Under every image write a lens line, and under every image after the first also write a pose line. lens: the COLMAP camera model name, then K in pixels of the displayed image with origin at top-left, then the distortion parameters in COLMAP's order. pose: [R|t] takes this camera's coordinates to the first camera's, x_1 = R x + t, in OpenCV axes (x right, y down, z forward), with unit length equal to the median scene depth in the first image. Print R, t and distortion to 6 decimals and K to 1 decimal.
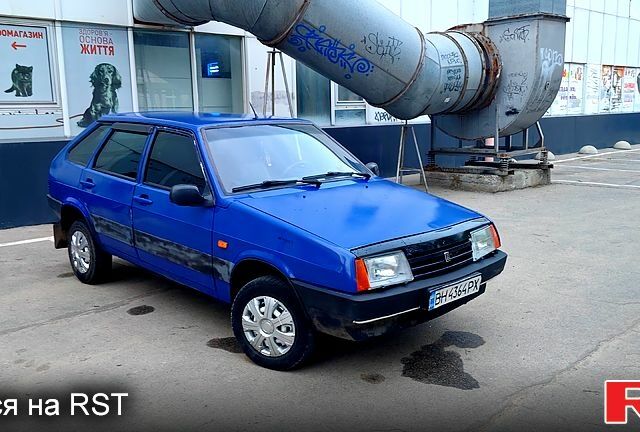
lens RADIAL K [[660.4, 0, 320.2], [0, 660.4, 218.0], [0, 0, 1]] dist [0.081753, 0.000000]
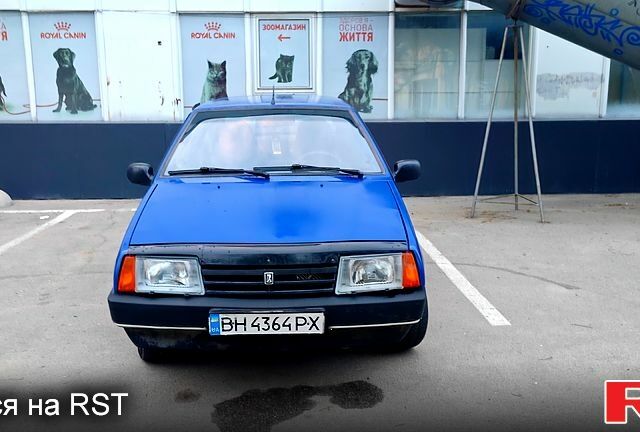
lens RADIAL K [[660.4, 0, 320.5], [0, 660.4, 214.4], [0, 0, 1]] dist [0.081753, 0.000000]
pose [[0.722626, 0.134070, -0.678113, 0.369056], [-0.124171, 0.990230, 0.063457, -0.036654], [0.679995, 0.038346, 0.732213, 0.218496]]
